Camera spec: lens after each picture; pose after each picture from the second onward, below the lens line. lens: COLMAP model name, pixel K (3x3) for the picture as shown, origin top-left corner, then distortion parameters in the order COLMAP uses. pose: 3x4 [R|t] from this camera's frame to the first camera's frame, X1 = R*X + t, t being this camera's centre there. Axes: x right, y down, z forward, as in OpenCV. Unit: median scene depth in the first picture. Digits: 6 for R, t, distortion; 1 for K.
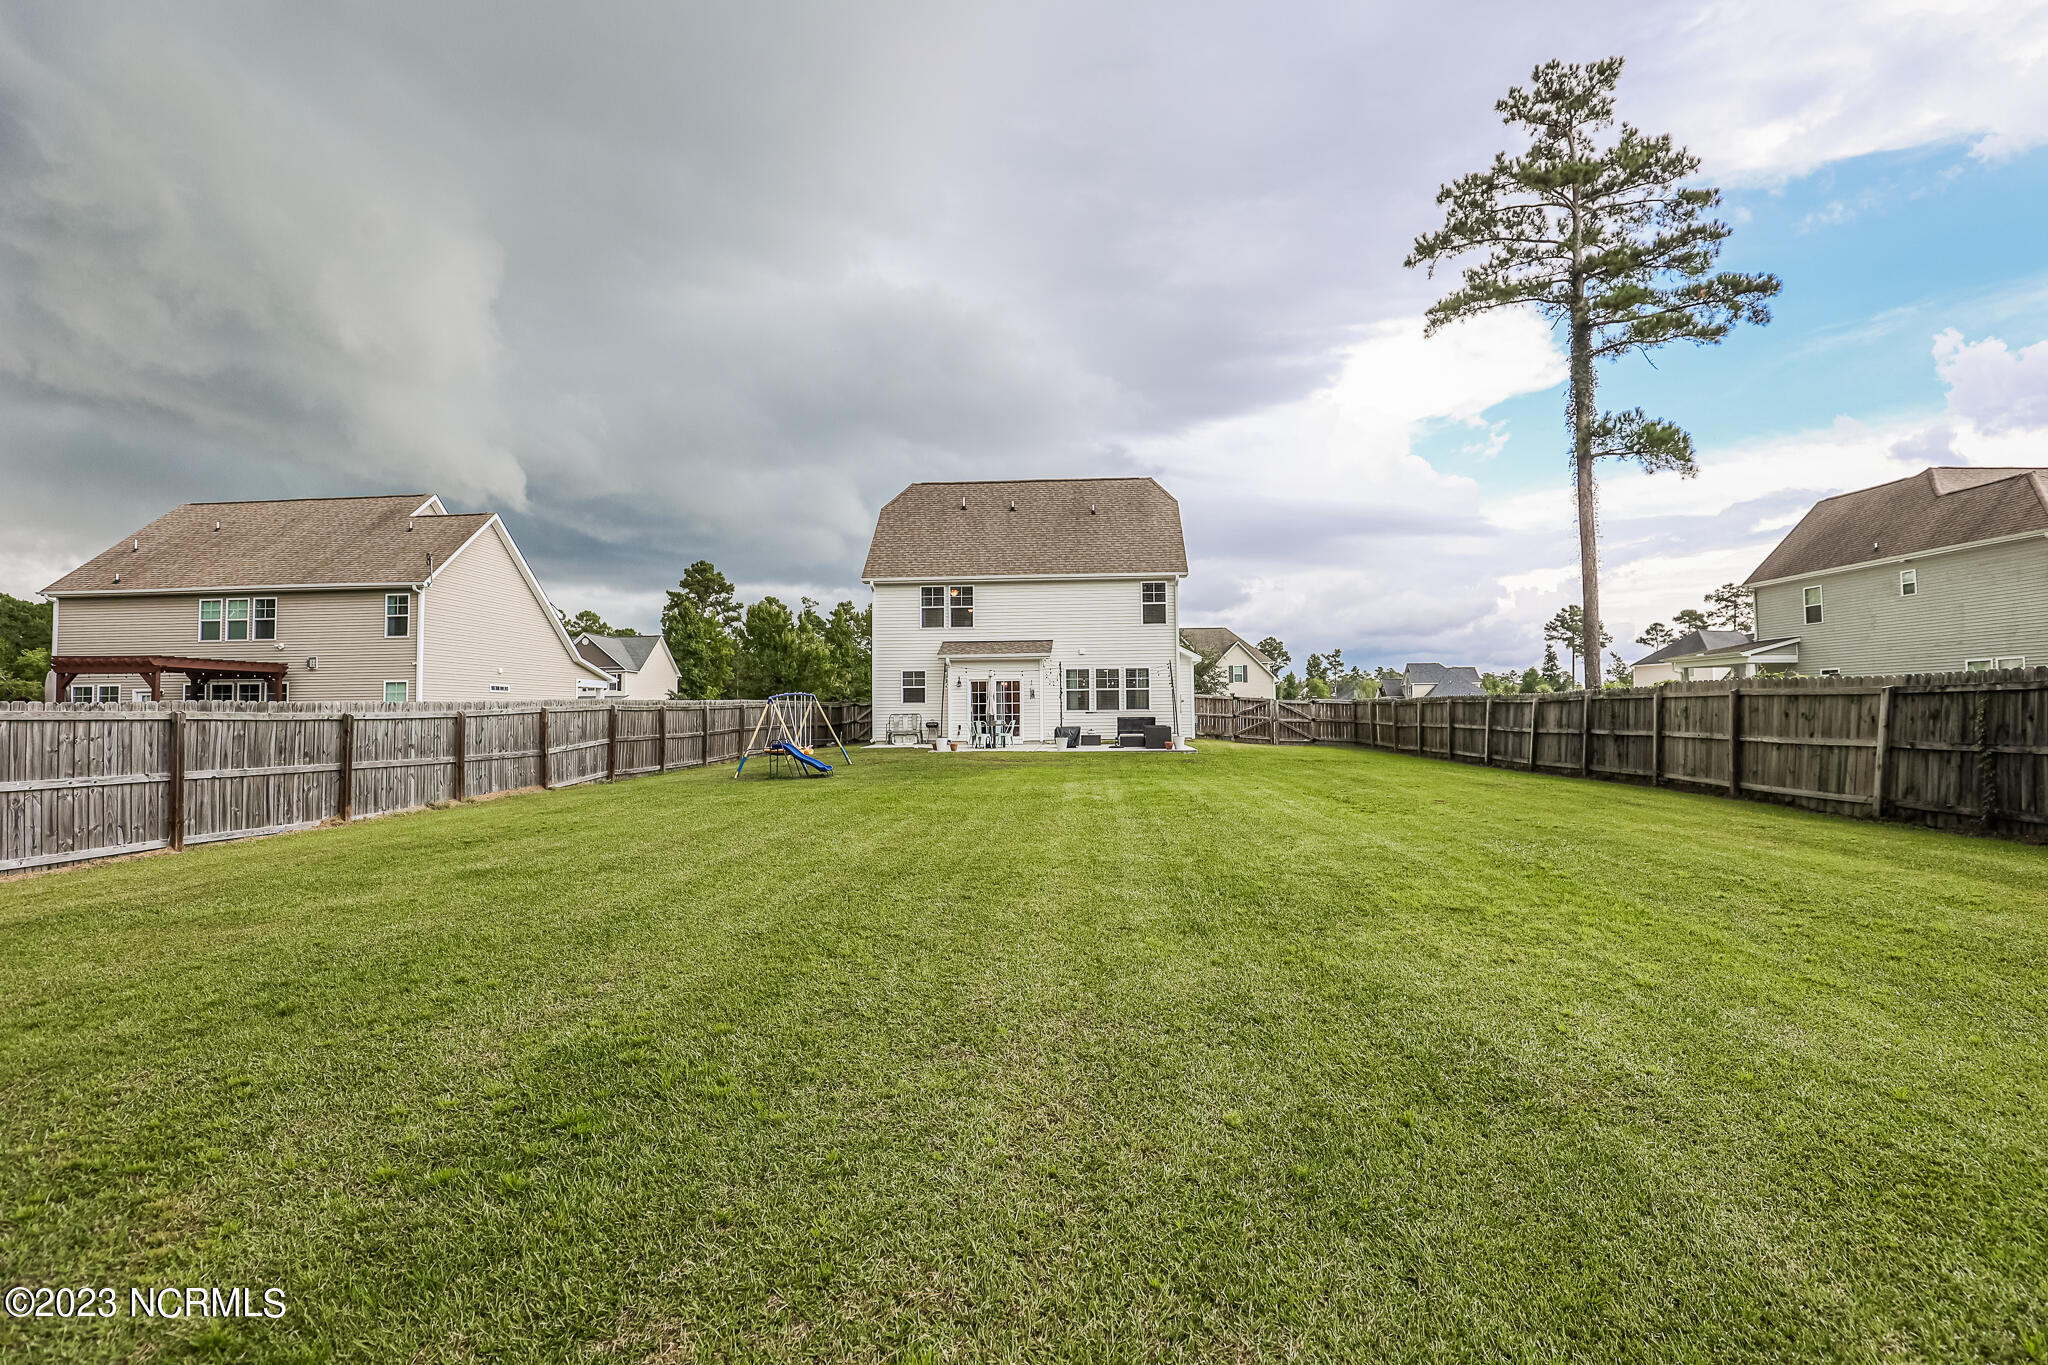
lens RADIAL K [[986.1, 0, 1039.4], [0, 986.1, 656.3], [0, 0, 1]] dist [-0.023775, -0.000298]
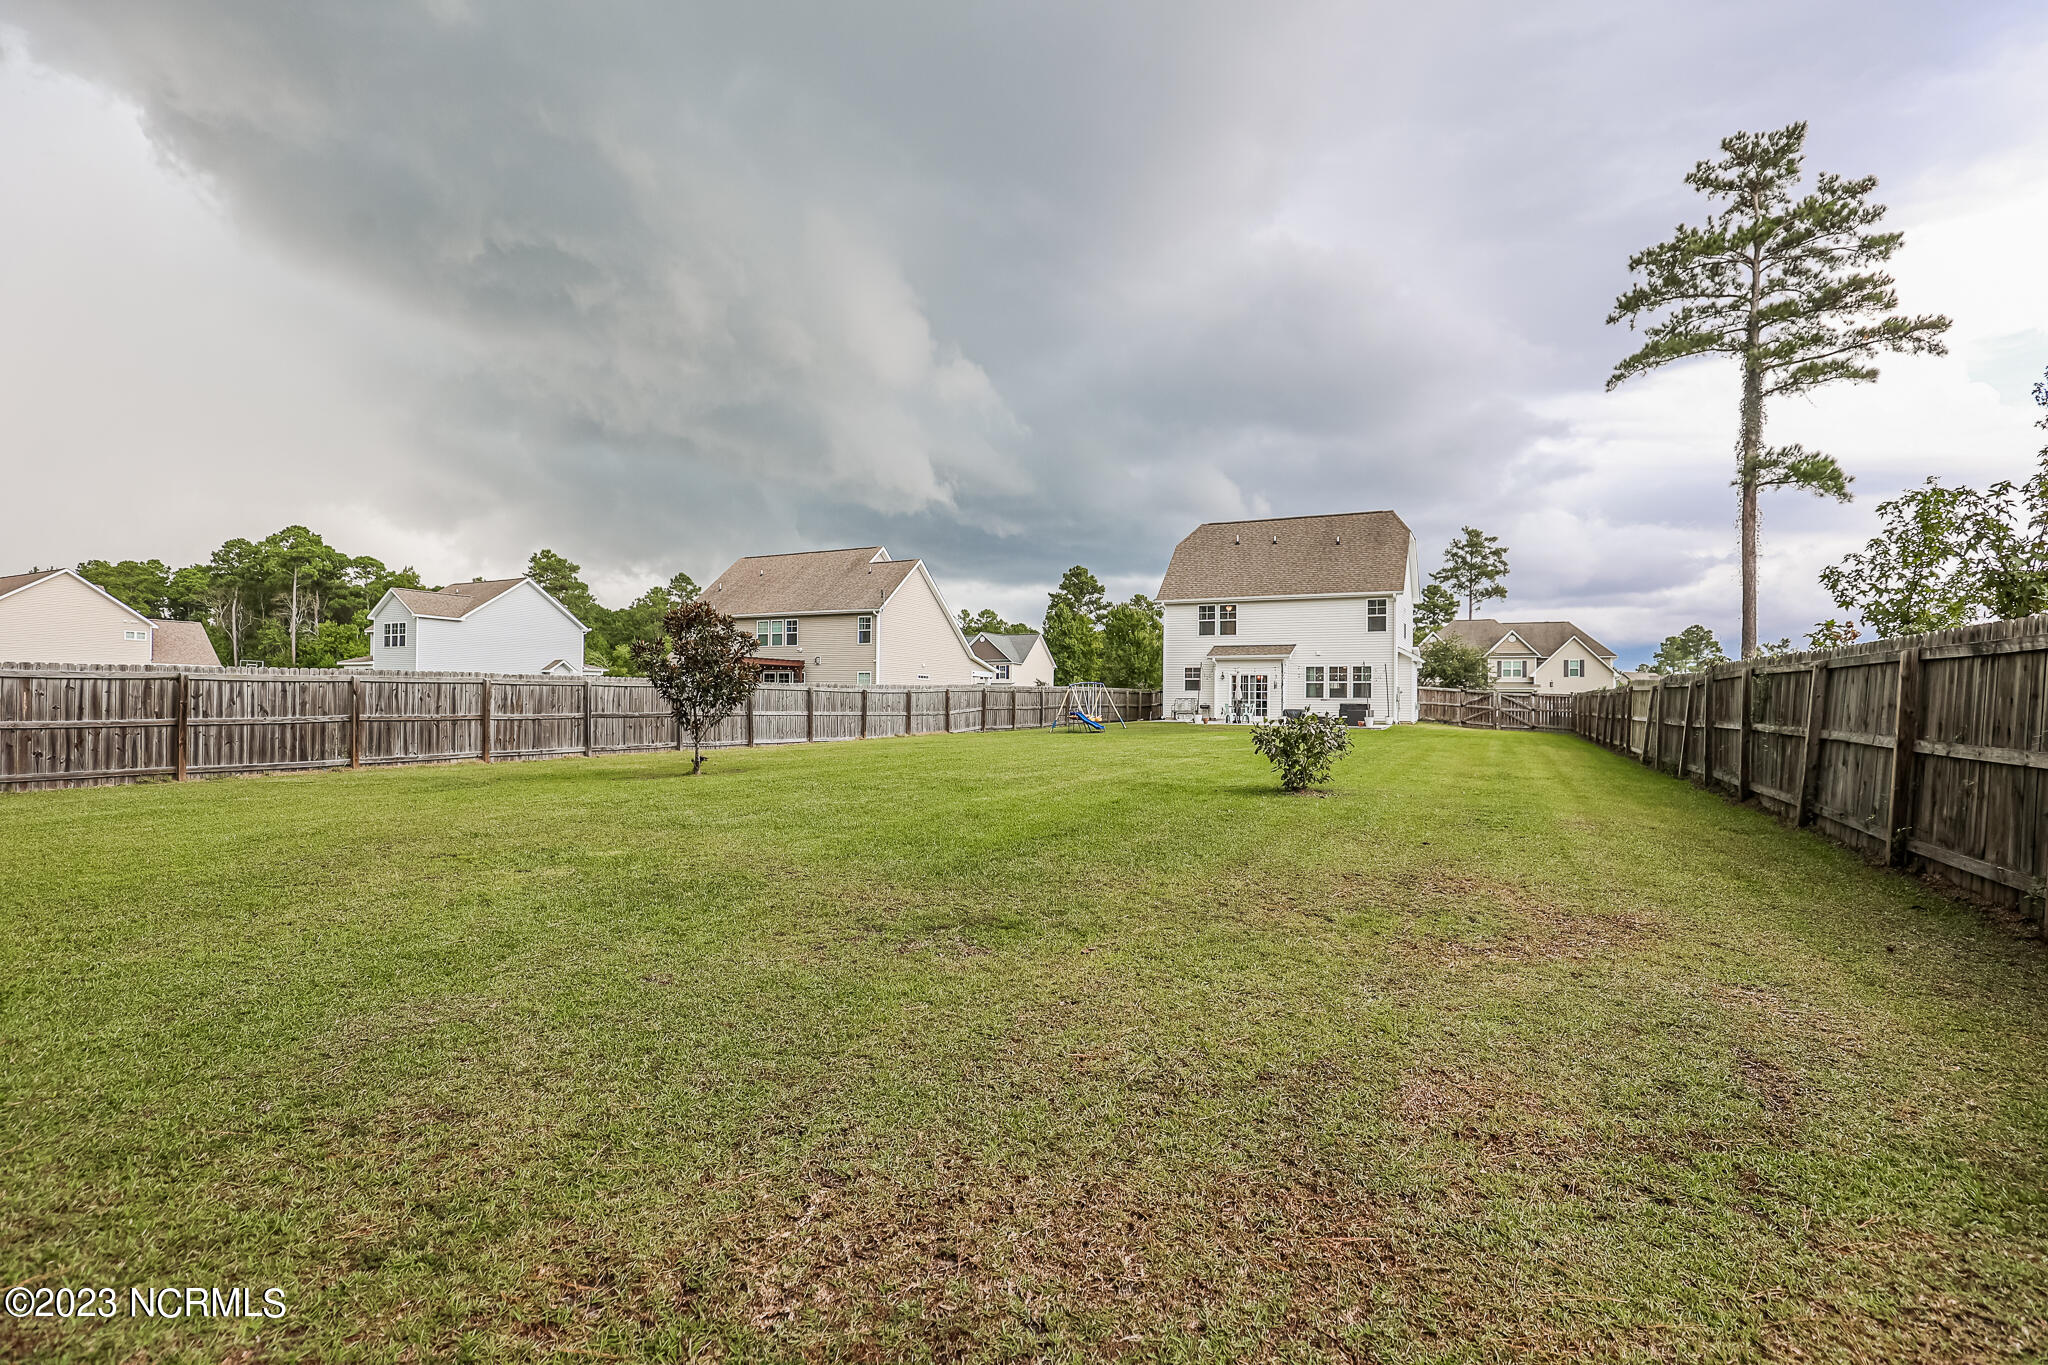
lens RADIAL K [[986.1, 0, 1022.9], [0, 986.1, 692.4], [0, 0, 1]] dist [-0.023775, -0.000298]
pose [[0.921400, 0.015383, -0.388312, 0.190838], [0.002852, 0.998922, 0.046339, -0.014540], [0.388606, -0.043804, 0.920362, -0.360743]]
